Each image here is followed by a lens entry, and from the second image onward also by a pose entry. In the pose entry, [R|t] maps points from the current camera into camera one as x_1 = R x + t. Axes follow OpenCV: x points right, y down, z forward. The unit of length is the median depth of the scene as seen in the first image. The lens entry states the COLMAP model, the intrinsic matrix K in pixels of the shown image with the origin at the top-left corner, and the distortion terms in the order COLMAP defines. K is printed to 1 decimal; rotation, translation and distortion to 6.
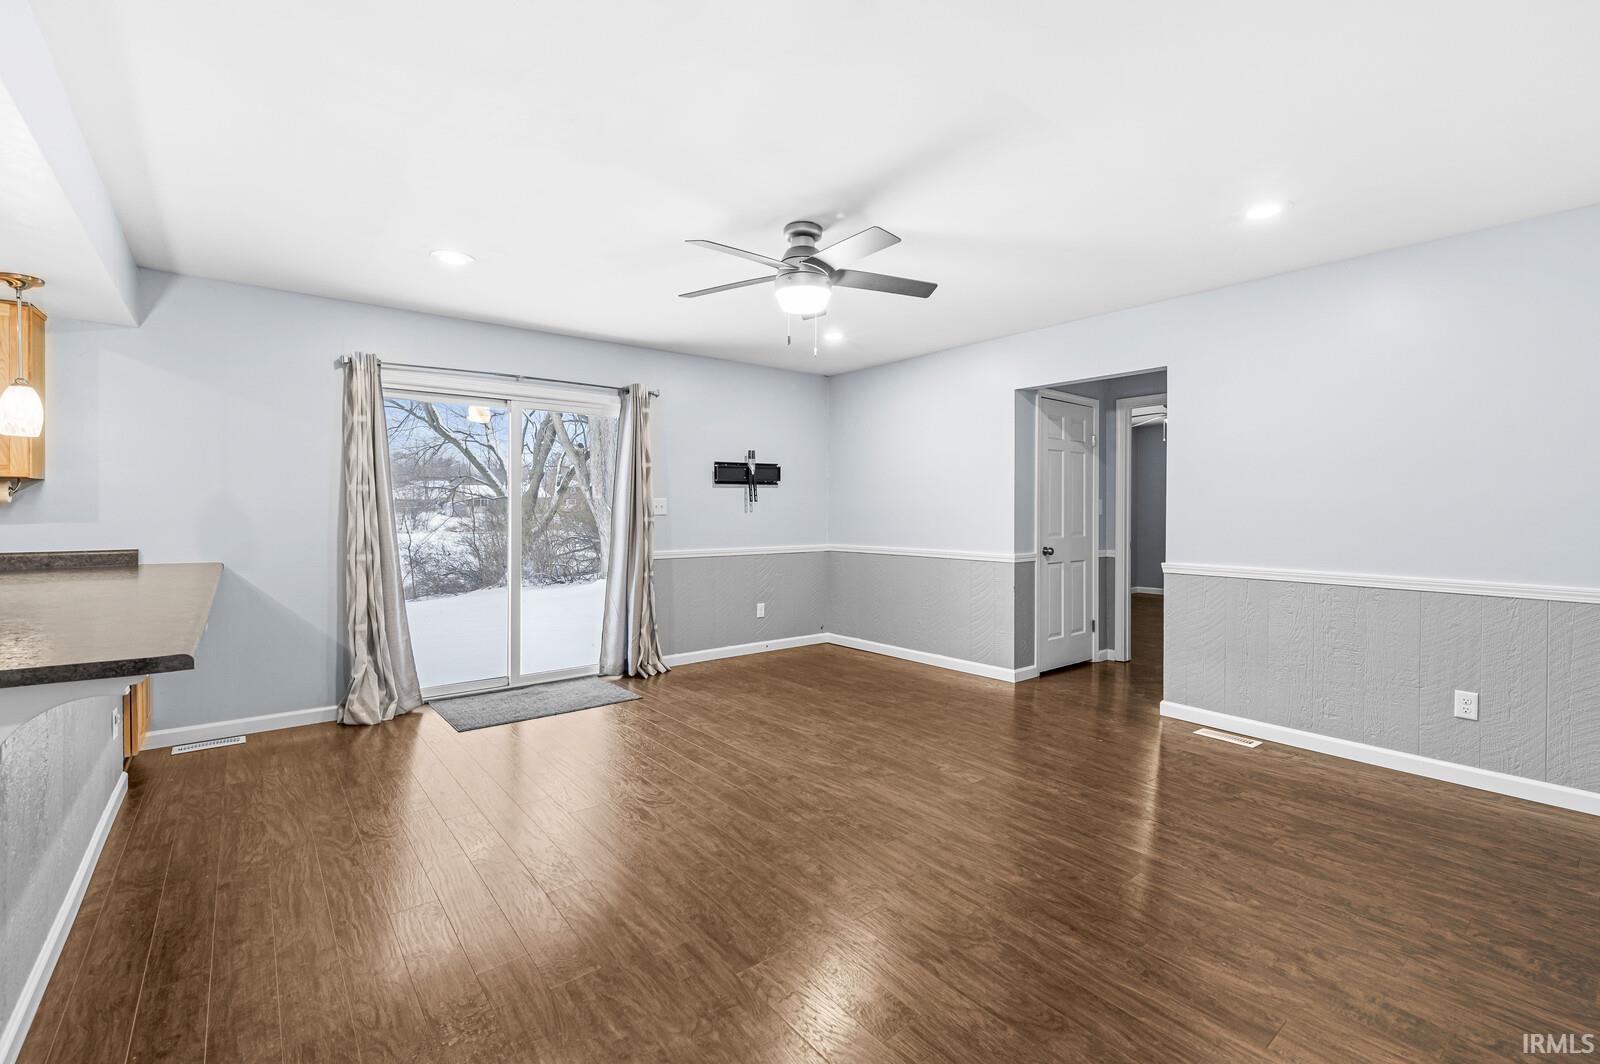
lens RADIAL K [[692.6, 0, 800.8], [0, 692.6, 520.9], [0, 0, 1]] dist [-0.003520, 0.000110]
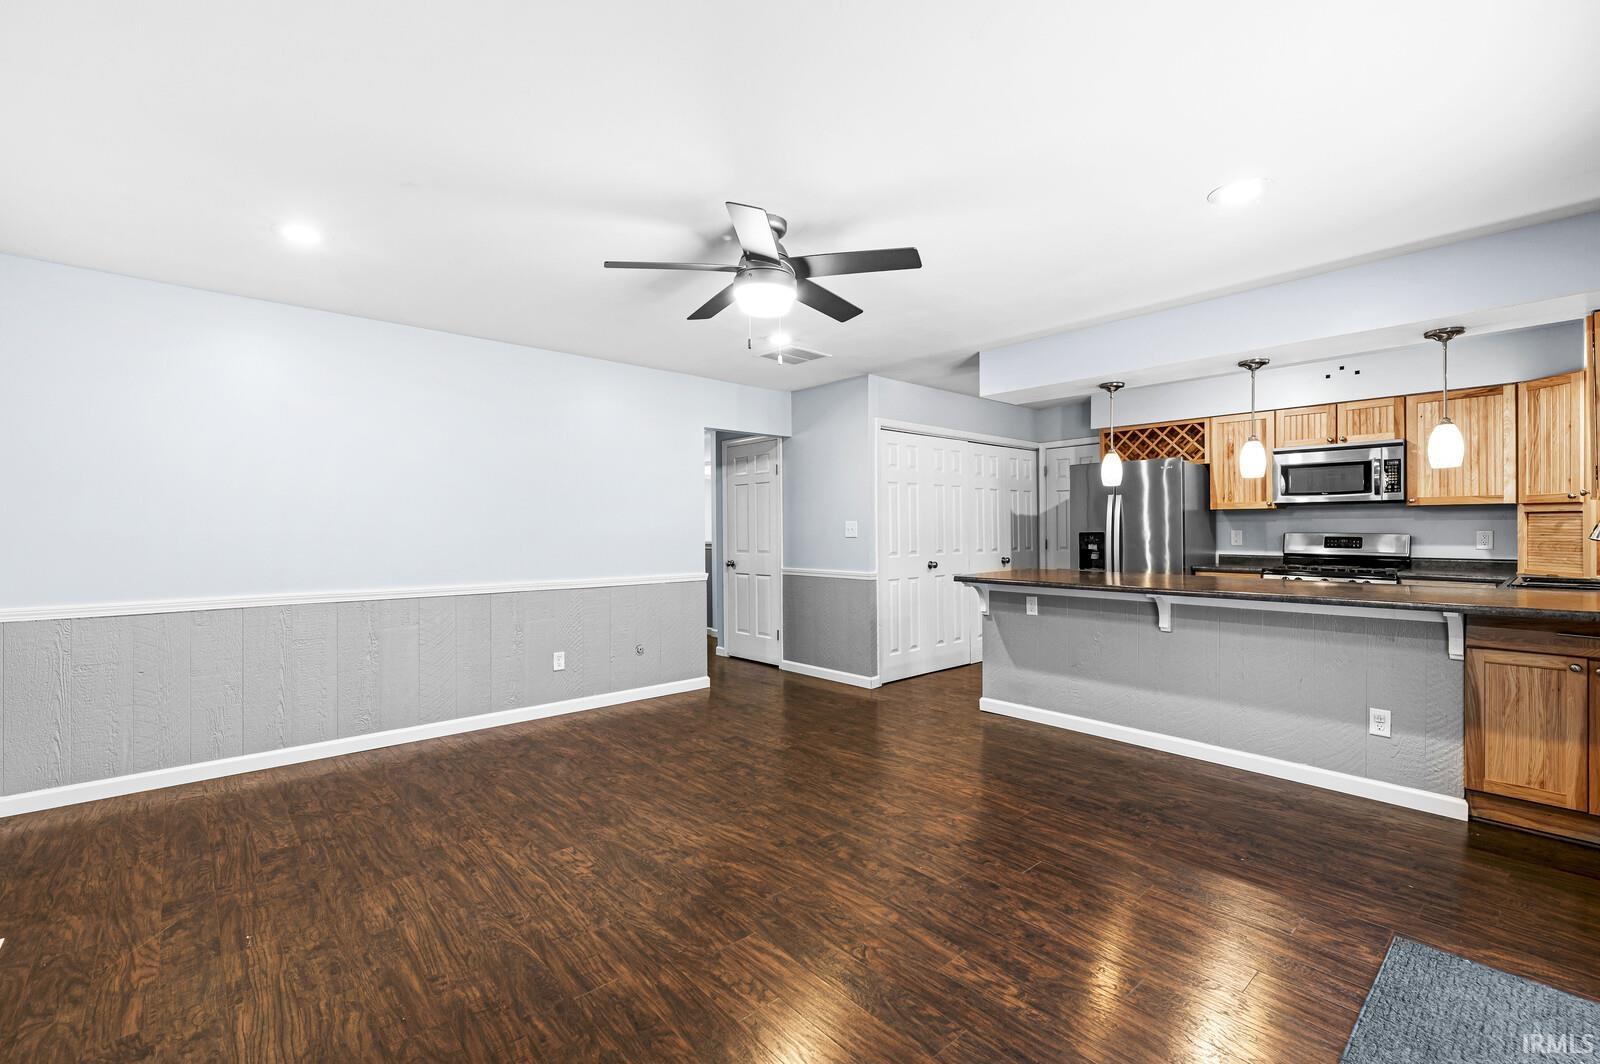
lens RADIAL K [[692.6, 0, 803.4], [0, 692.6, 531.1], [0, 0, 1]] dist [-0.003520, 0.000110]
pose [[-0.998317, 0.001302, -0.057981, 0.007461], [0.000505, 0.999905, 0.013756, -0.031592], [0.057993, 0.013703, -0.998223, 1.871535]]
